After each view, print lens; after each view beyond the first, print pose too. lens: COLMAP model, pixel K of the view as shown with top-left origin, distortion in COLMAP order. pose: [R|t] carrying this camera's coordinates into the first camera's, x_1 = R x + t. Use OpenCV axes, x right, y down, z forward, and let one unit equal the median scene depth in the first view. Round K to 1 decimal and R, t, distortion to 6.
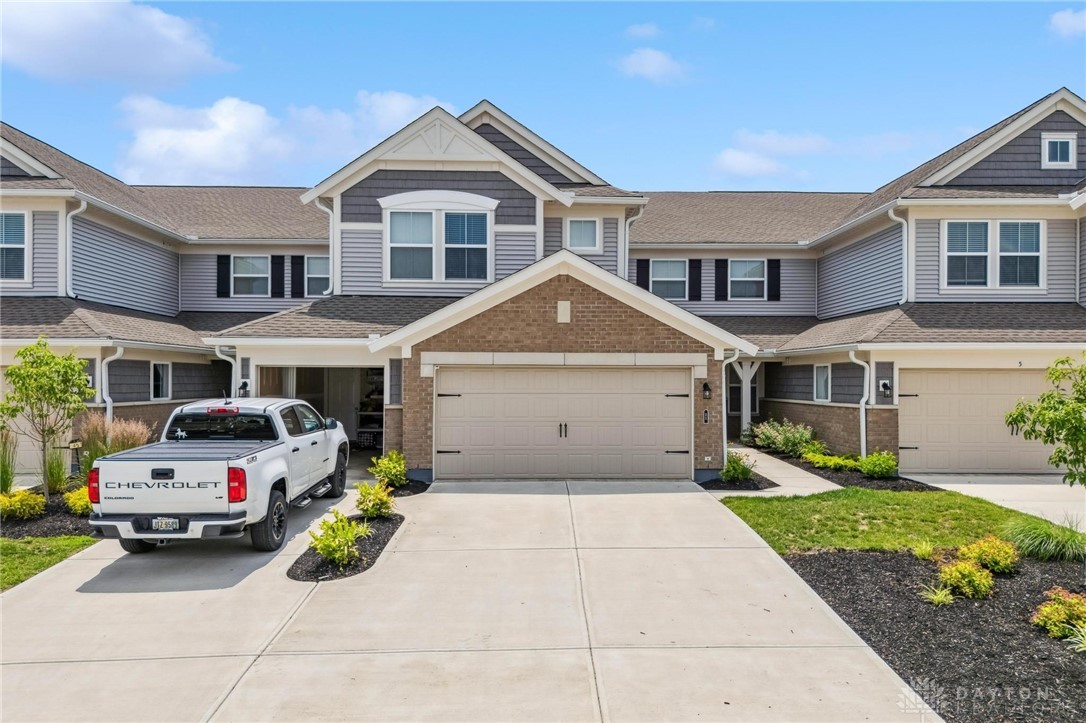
lens RADIAL K [[802.3, 0, 544.5], [0, 802.3, 377.0], [0, 0, 1]] dist [0.084907, -0.002505]
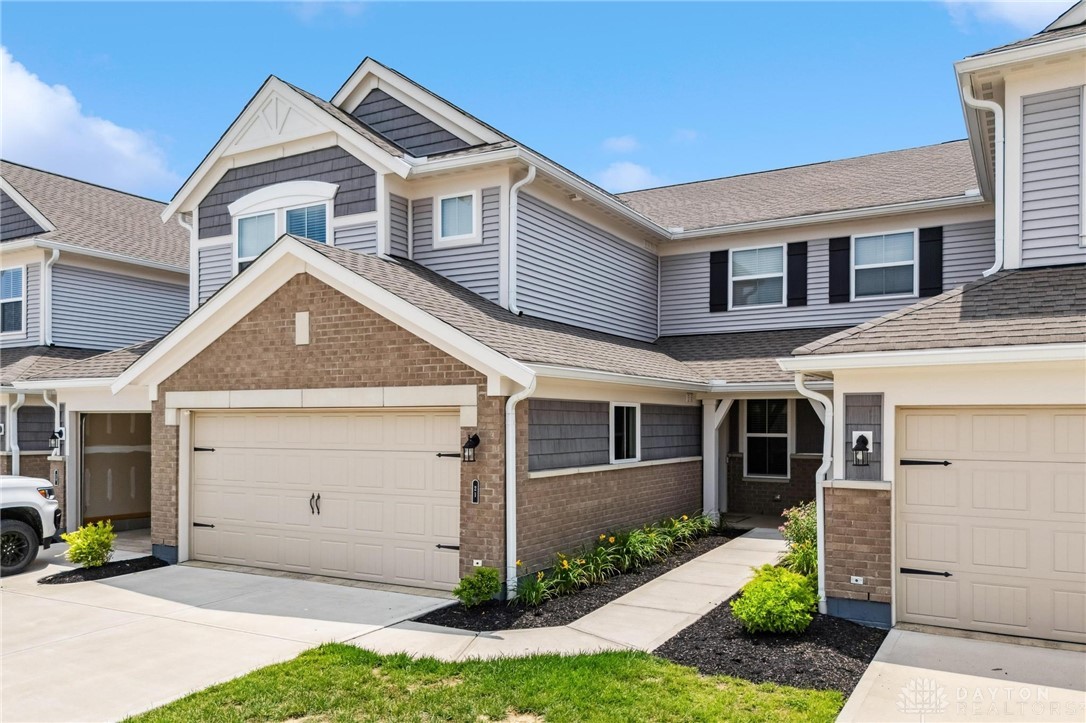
lens RADIAL K [[804.9, 0, 542.3], [0, 804.9, 421.8], [0, 0, 1]] dist [0.044825, -0.002223]
pose [[0.857142, -0.001762, -0.515077, 0.506002], [0.002283, 0.999997, 0.000377, -0.002258], [0.515075, -0.001499, 0.857144, 0.481064]]
